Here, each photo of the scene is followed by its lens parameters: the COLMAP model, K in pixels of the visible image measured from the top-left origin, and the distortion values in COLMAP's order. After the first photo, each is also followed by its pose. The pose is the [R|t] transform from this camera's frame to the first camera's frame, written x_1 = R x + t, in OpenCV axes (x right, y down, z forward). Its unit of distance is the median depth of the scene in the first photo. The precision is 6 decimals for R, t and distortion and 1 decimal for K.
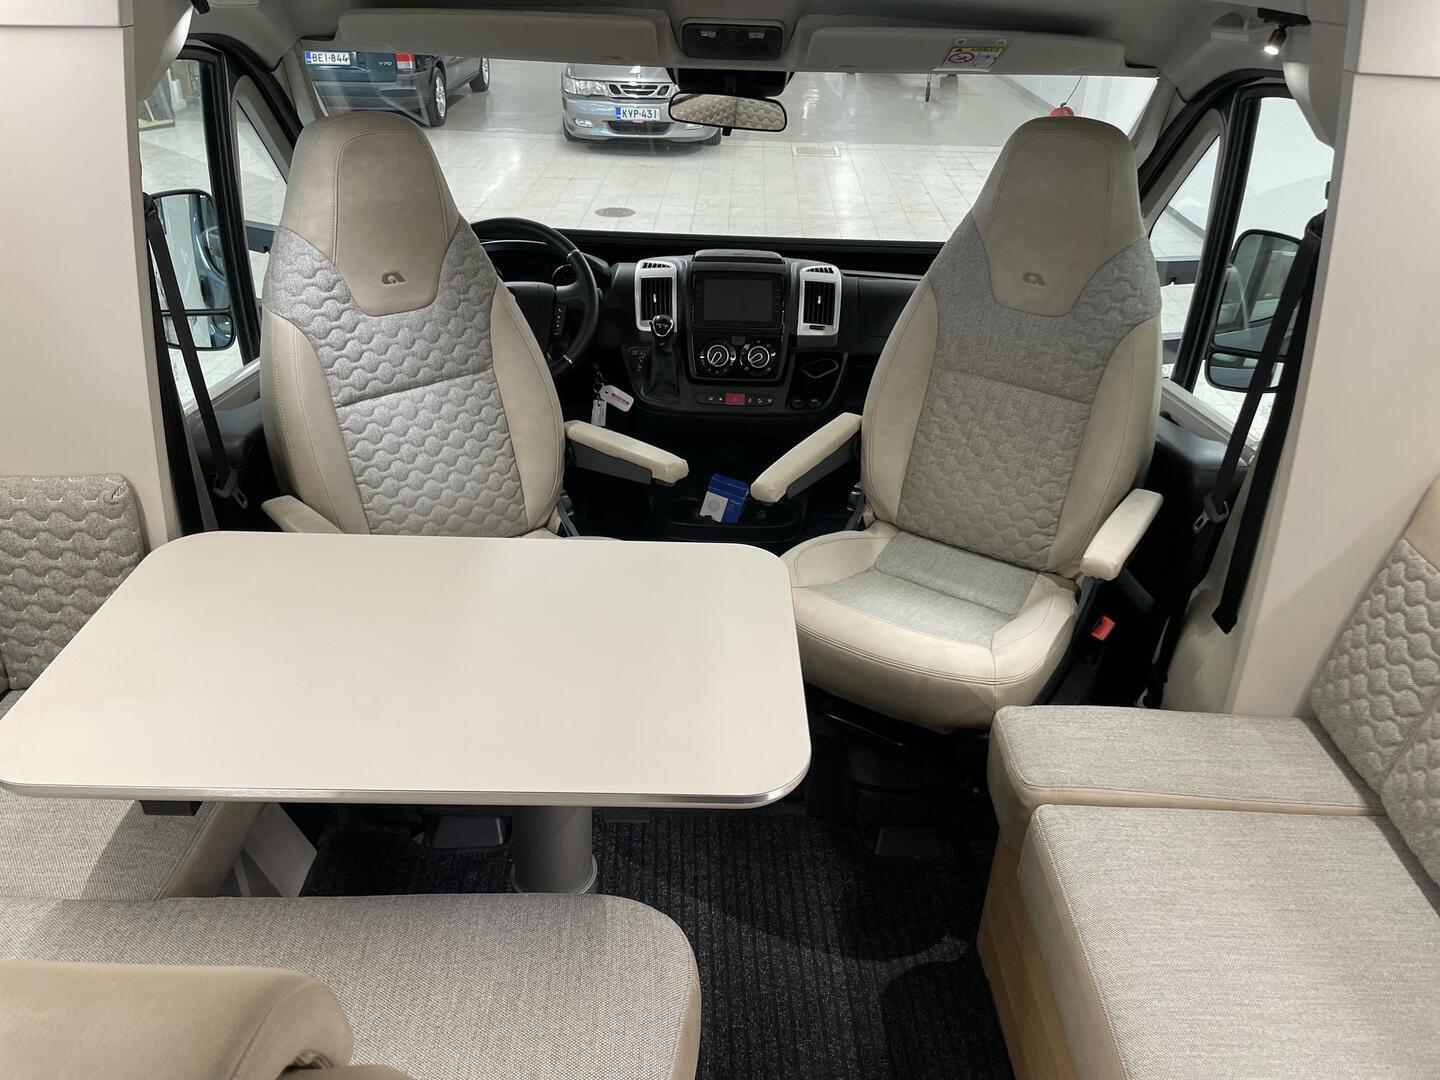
lens RADIAL K [[1117.9, 0, 713.0], [0, 1117.9, 542.2], [0, 0, 1]] dist [0.022743, -0.014646]
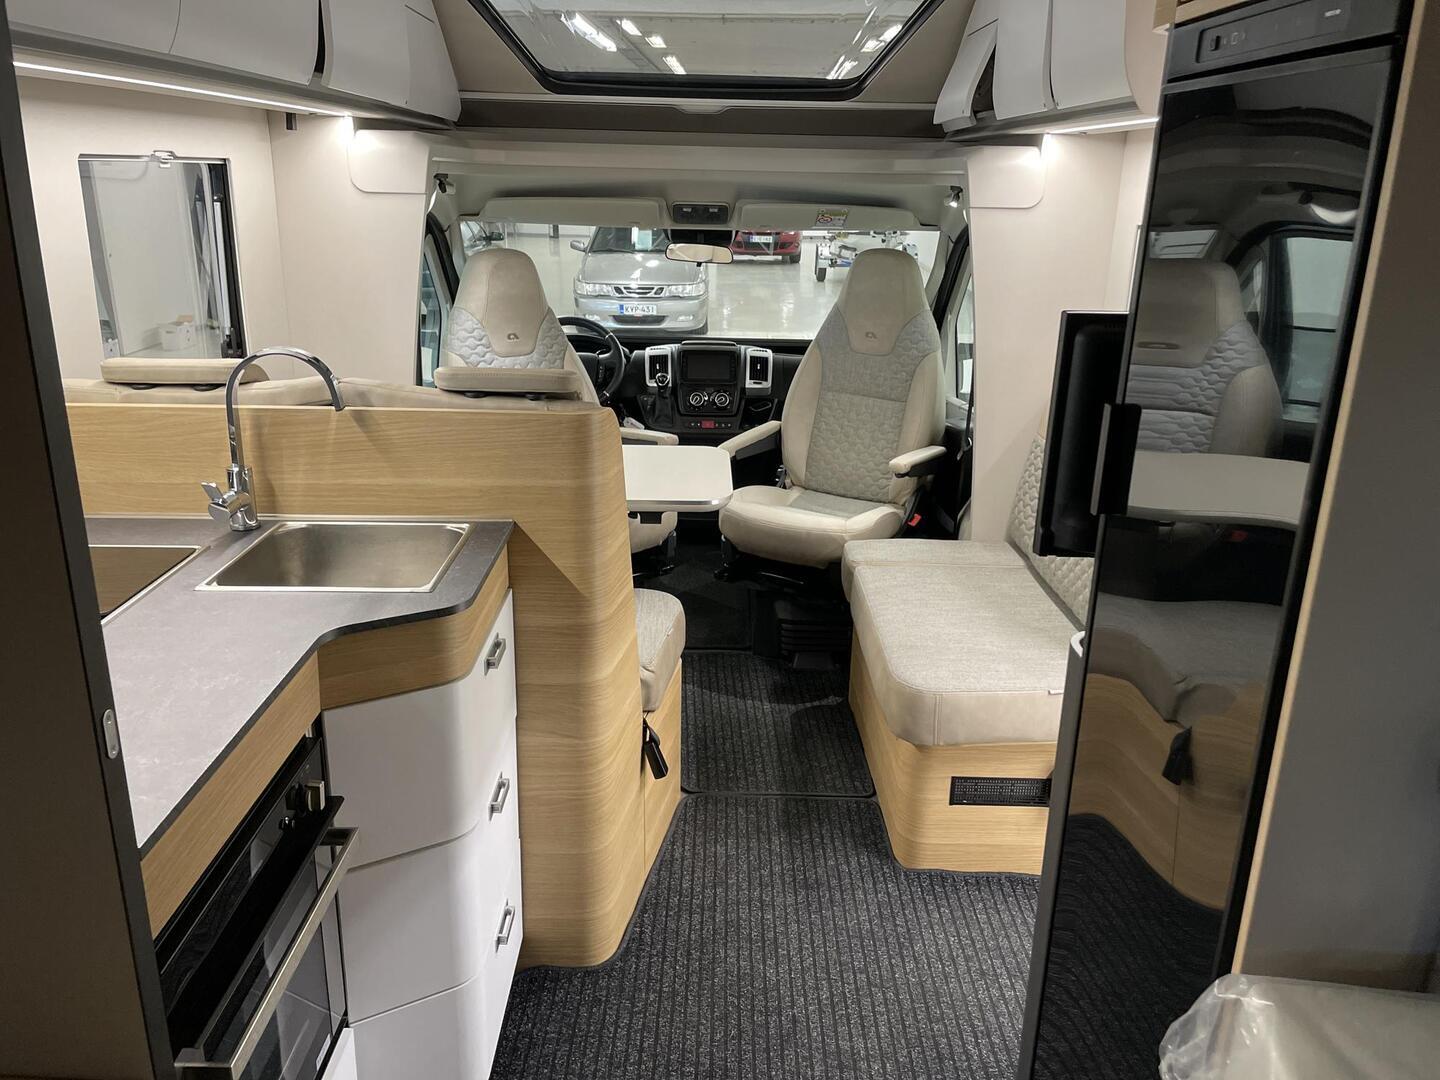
lens RADIAL K [[1117.9, 0, 723.3], [0, 1117.9, 536.2], [0, 0, 1]] dist [0.022743, -0.014646]
pose [[0.999809, -0.014271, 0.013358, 0.018586], [0.016469, 0.983092, -0.182372, 0.330248], [-0.010529, 0.182557, 0.983139, -0.569513]]
